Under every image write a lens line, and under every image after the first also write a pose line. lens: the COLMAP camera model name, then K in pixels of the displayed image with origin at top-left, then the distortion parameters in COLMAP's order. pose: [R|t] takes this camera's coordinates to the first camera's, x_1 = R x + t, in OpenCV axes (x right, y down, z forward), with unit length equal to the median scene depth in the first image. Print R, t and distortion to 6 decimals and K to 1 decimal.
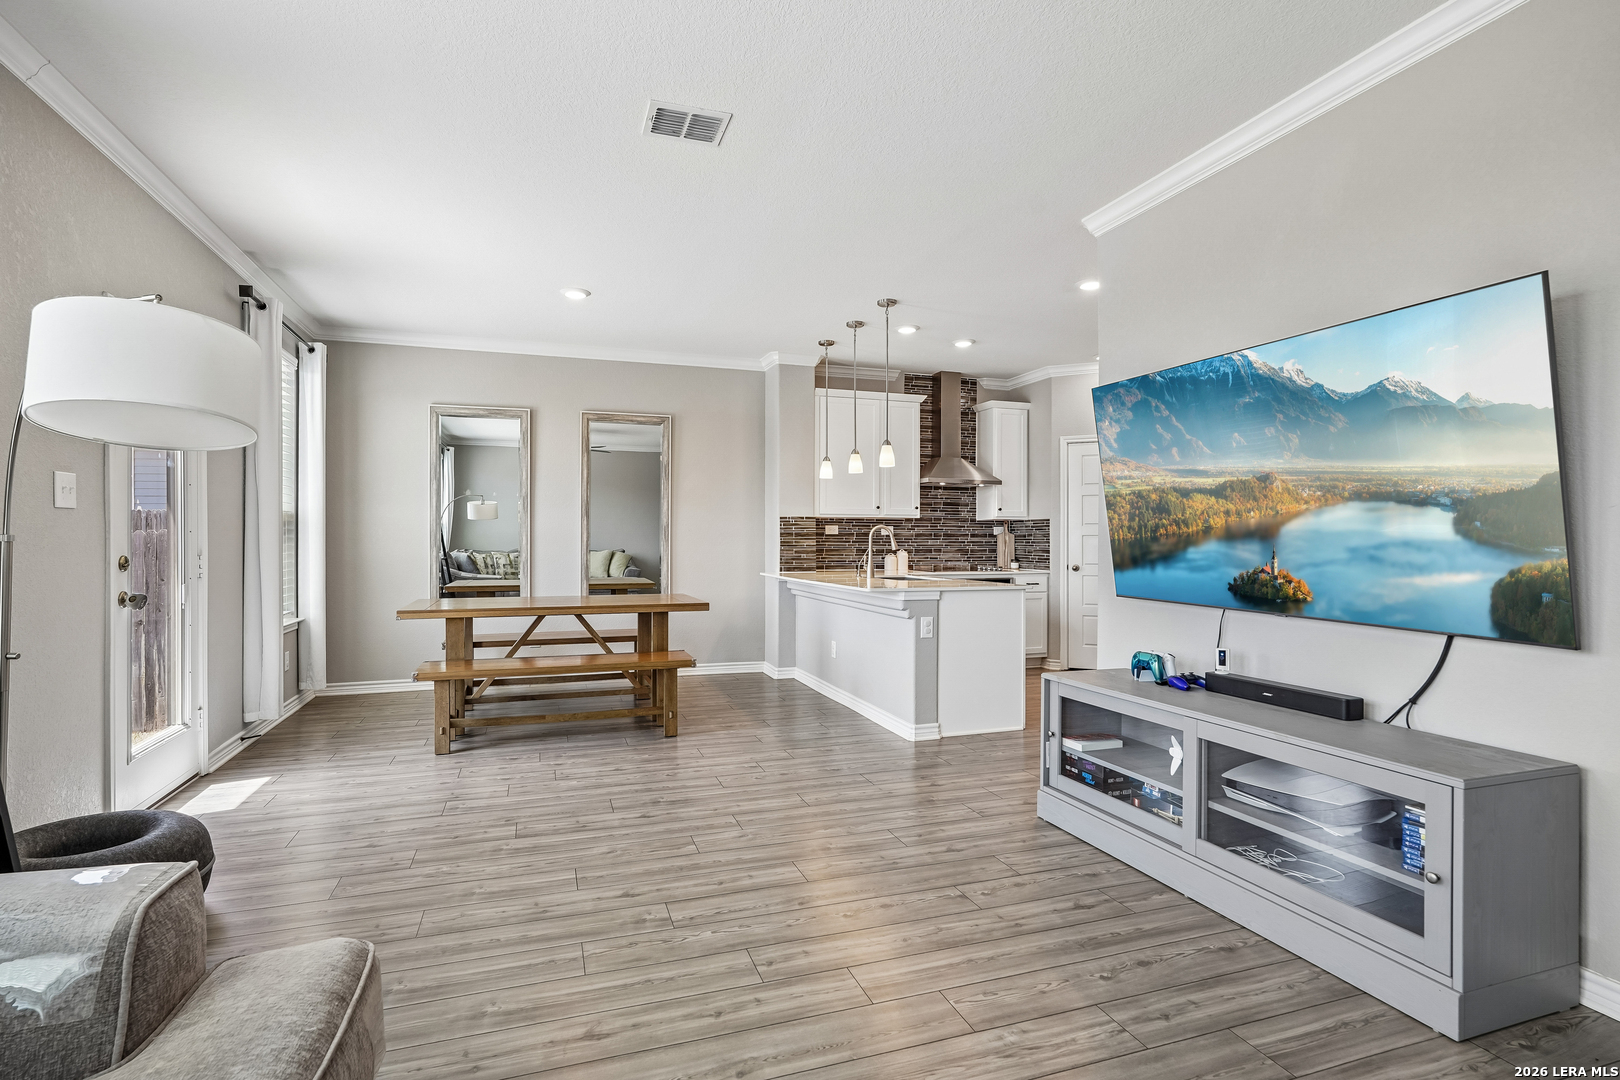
lens RADIAL K [[774.3, 0, 804.6], [0, 774.3, 537.6], [0, 0, 1]] dist [-0.009484, 0.000285]
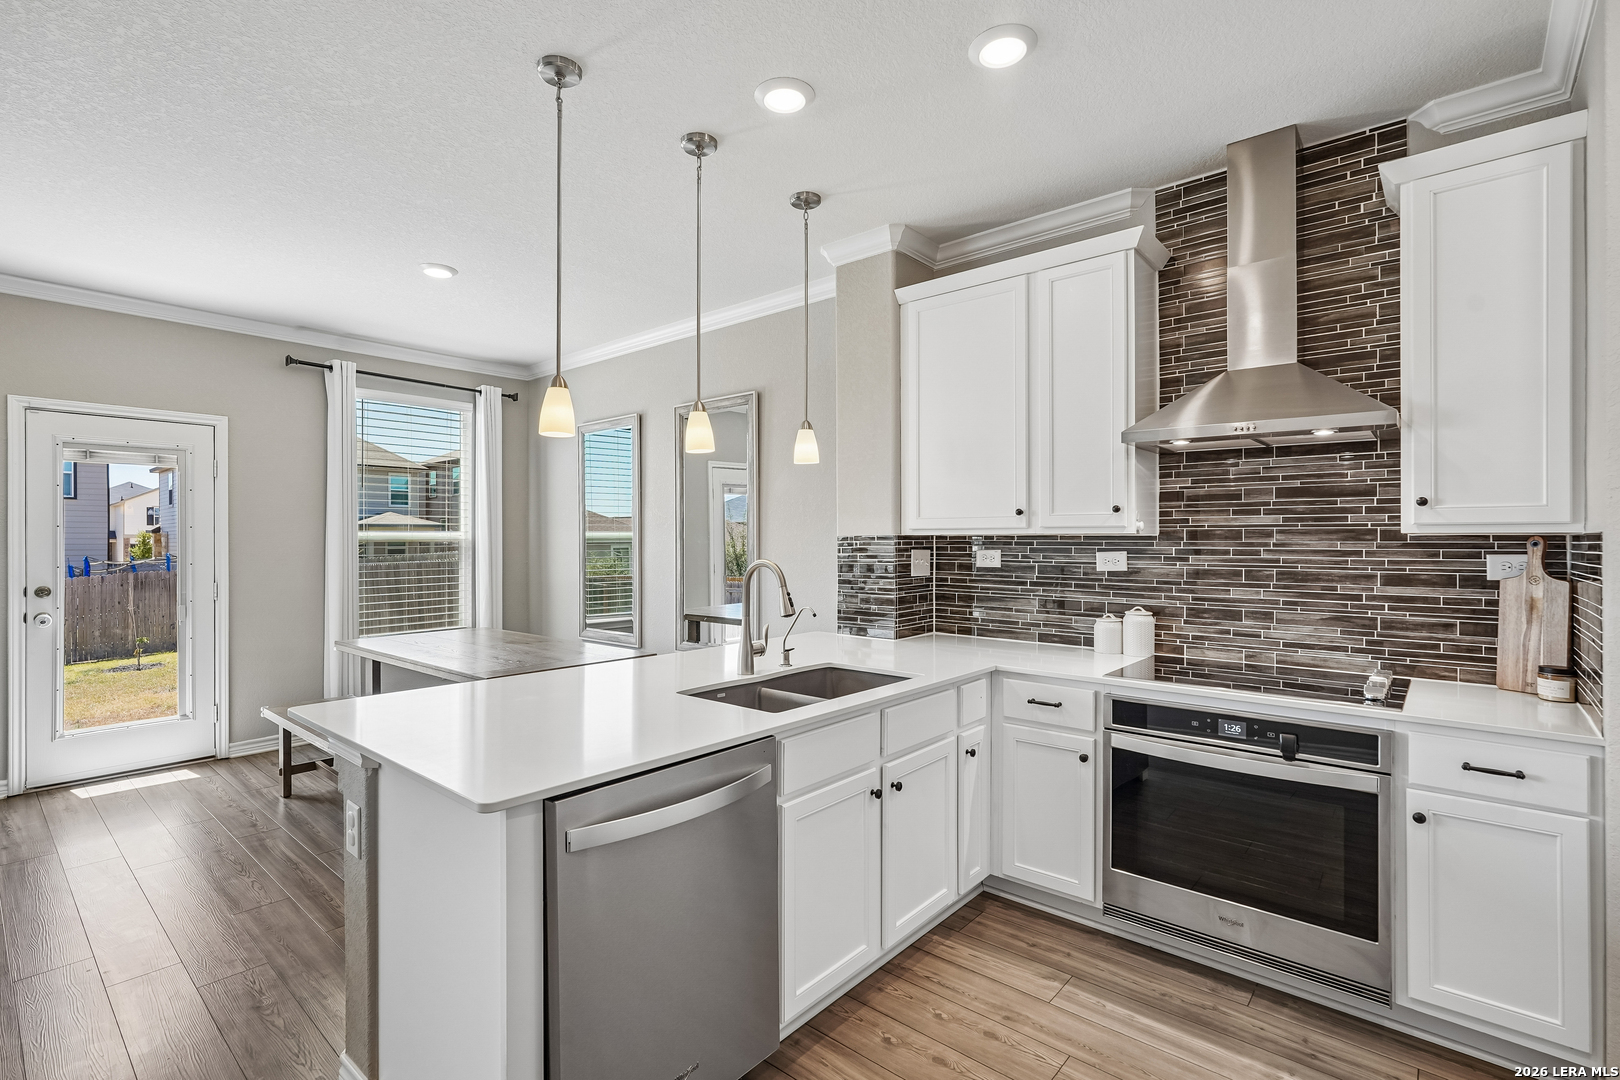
lens RADIAL K [[751.7, 0, 810.6], [0, 751.7, 536.7], [0, 0, 1]] dist [-0.004596, 0.007581]
pose [[0.508502, -0.006094, -0.861040, 0.410482], [0.003133, 0.999981, -0.005228, -0.022808], [0.861055, -0.000039, 0.508511, 0.671089]]
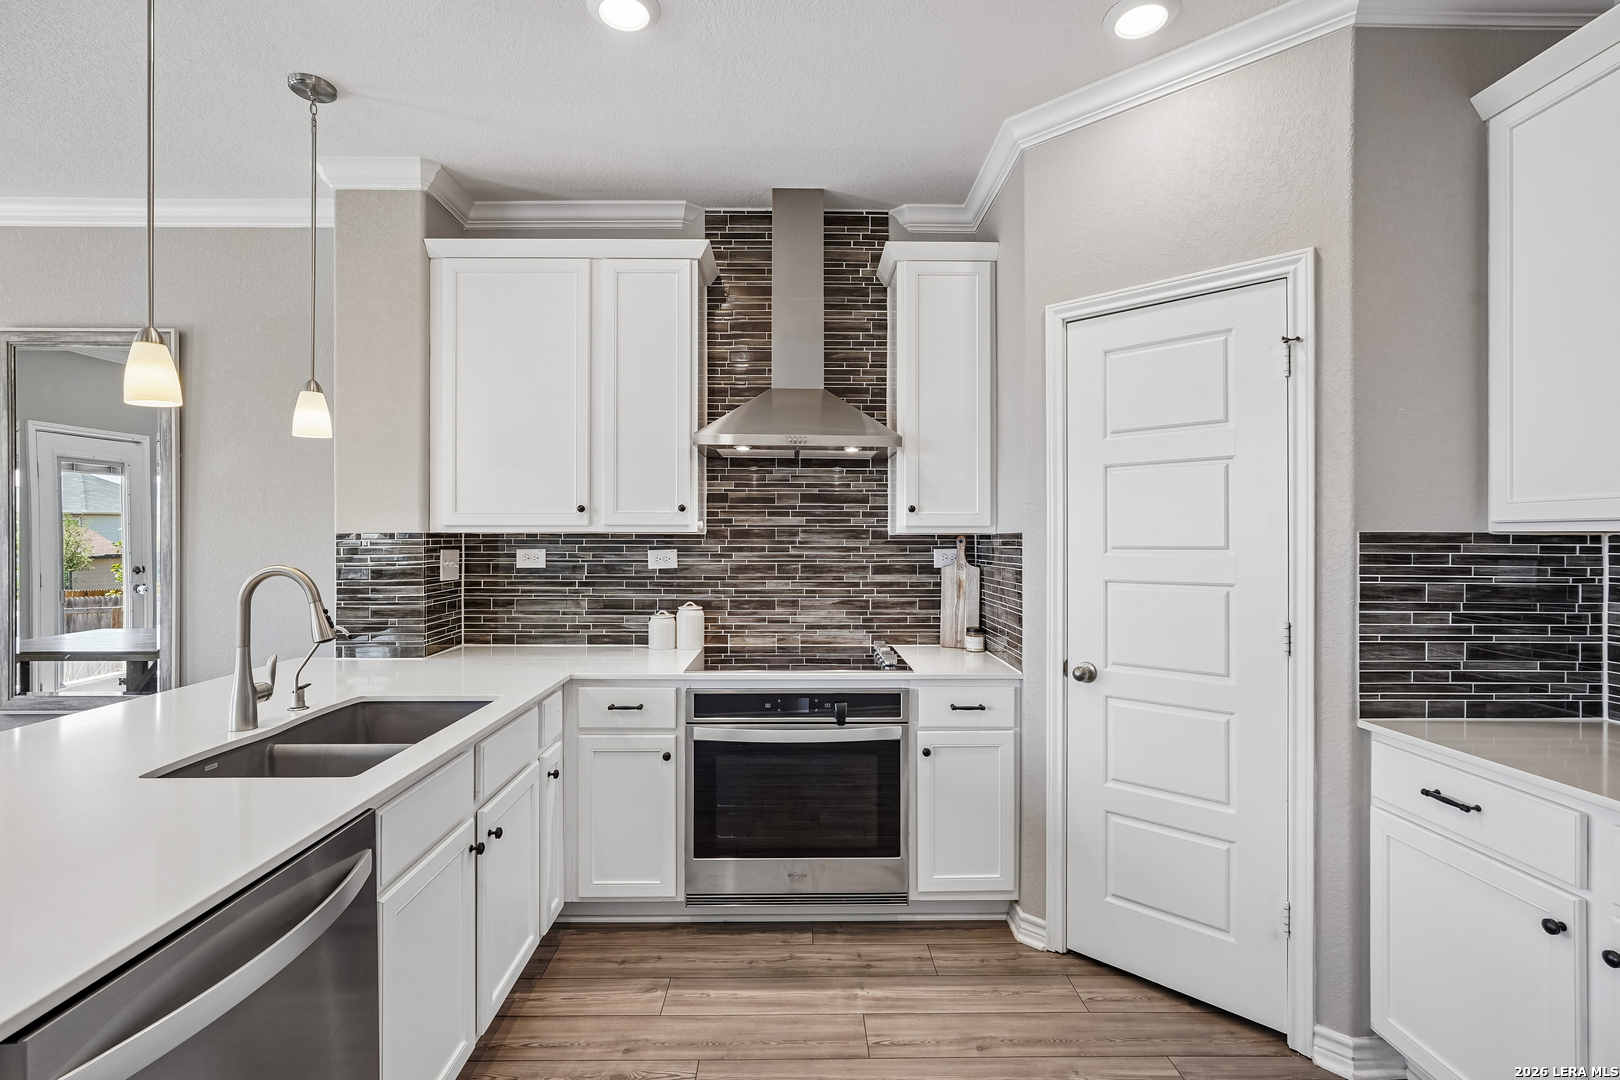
lens RADIAL K [[742.7, 0, 804.5], [0, 742.7, 535.2], [0, 0, 1]] dist [-0.005097, 0.000221]
pose [[0.950518, -0.003384, -0.310650, 0.338494], [0.002686, 0.999993, -0.002677, -0.023107], [0.310656, 0.001710, 0.950521, 0.648515]]
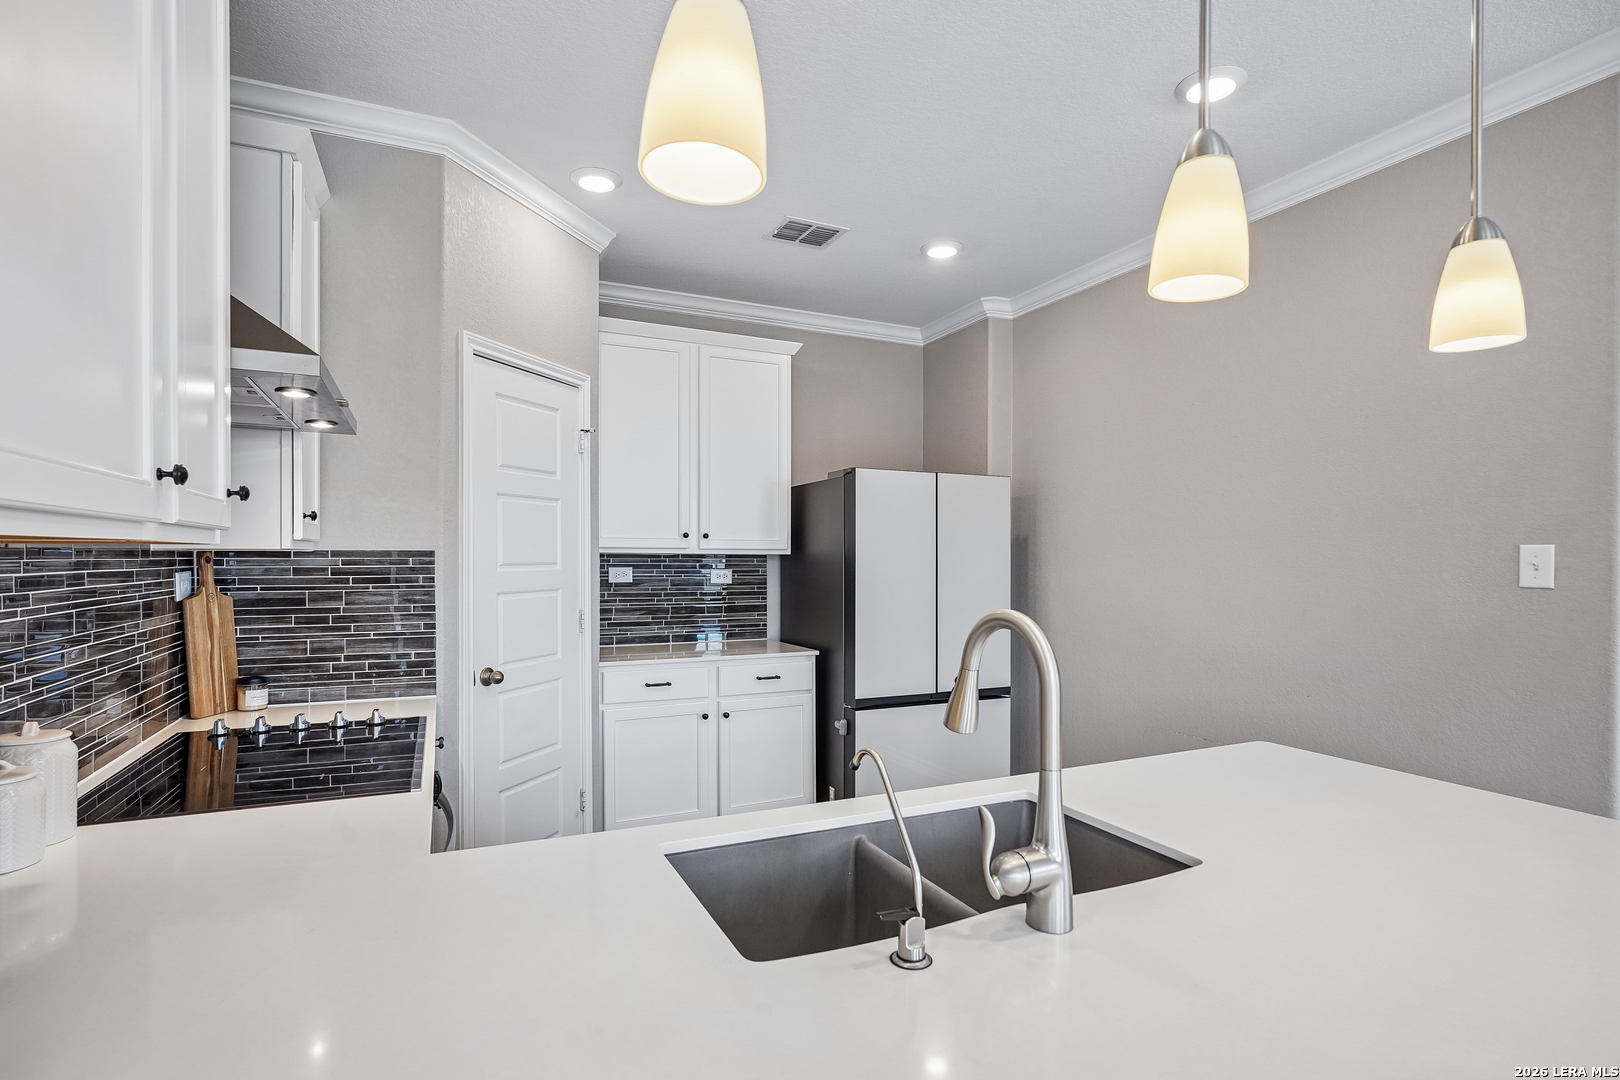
lens RADIAL K [[805.3, 0, 805.3], [0, 805.3, 559.3], [0, 0, 1]] dist [-0.001506, -0.000157]
pose [[-0.098596, -0.004627, 0.995117, -0.072060], [0.000070, 0.999989, 0.004657, -0.022406], [-0.995128, 0.000529, -0.098595, 0.893644]]
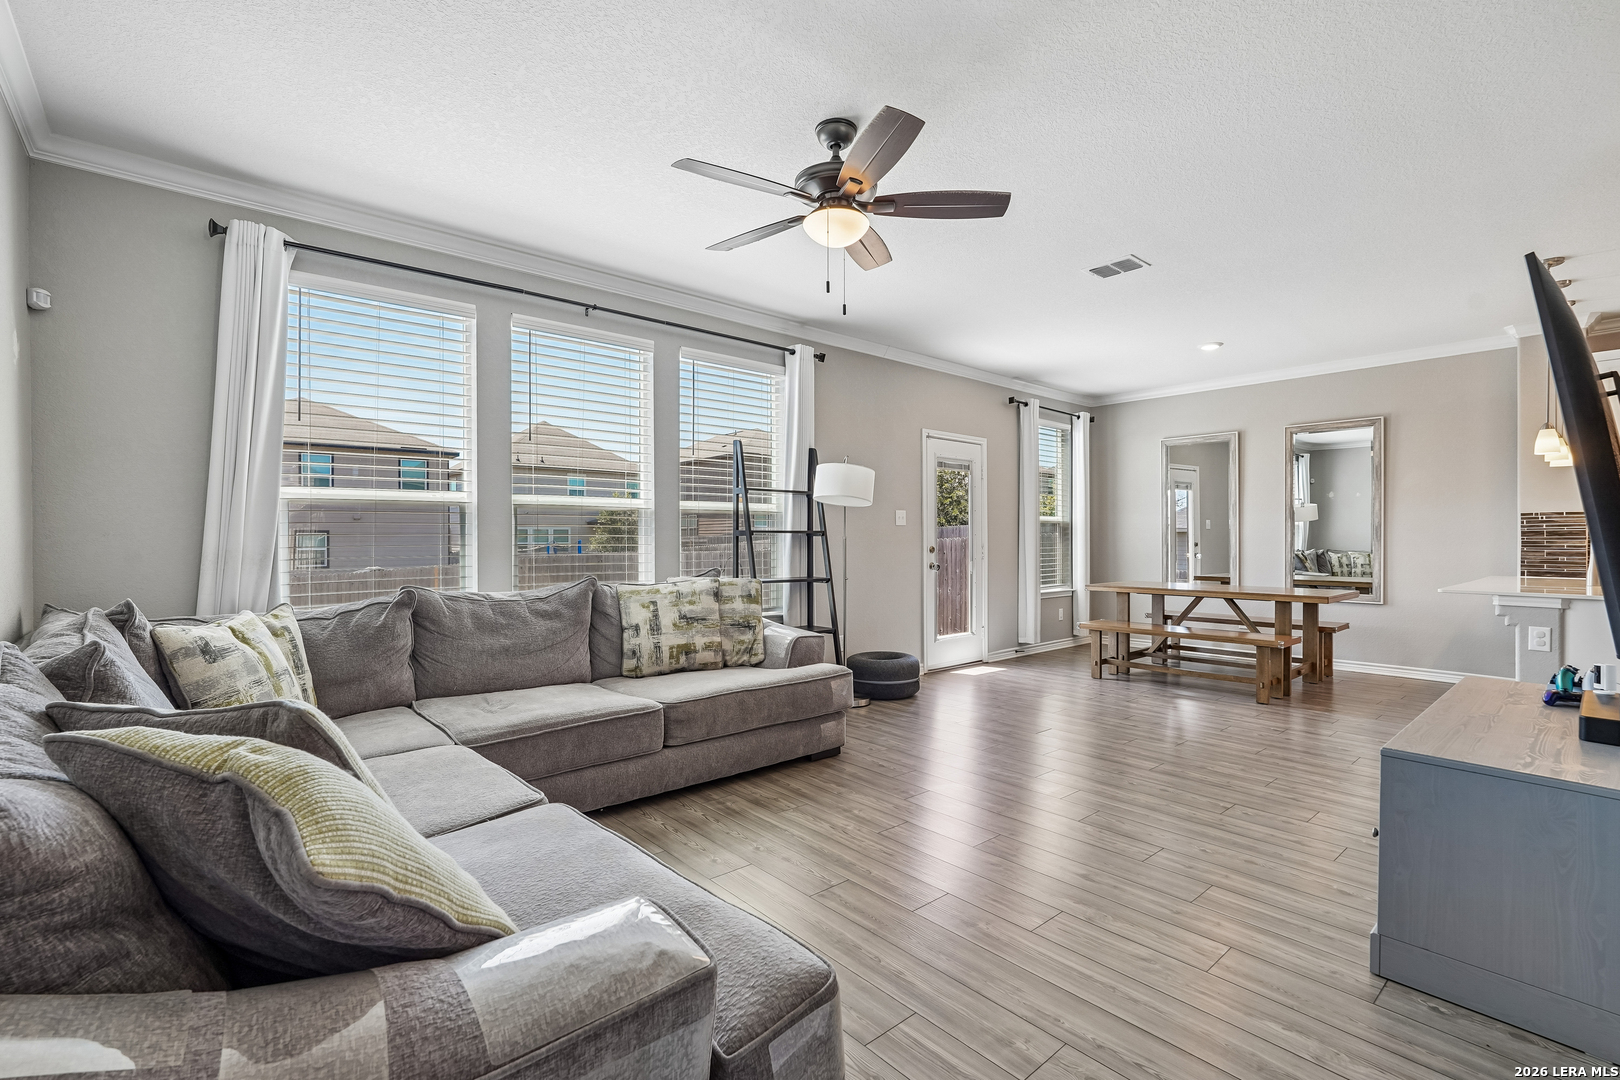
lens RADIAL K [[723.5, 0, 810.0], [0, 723.5, 540.0], [0, 0, 1]] dist [-0.021828, 0.008380]
pose [[0.386557, 0.001118, -0.922265, 0.381757], [0.000772, 0.999999, 0.001535, 0.001379], [0.922265, -0.001306, 0.386555, -0.047310]]
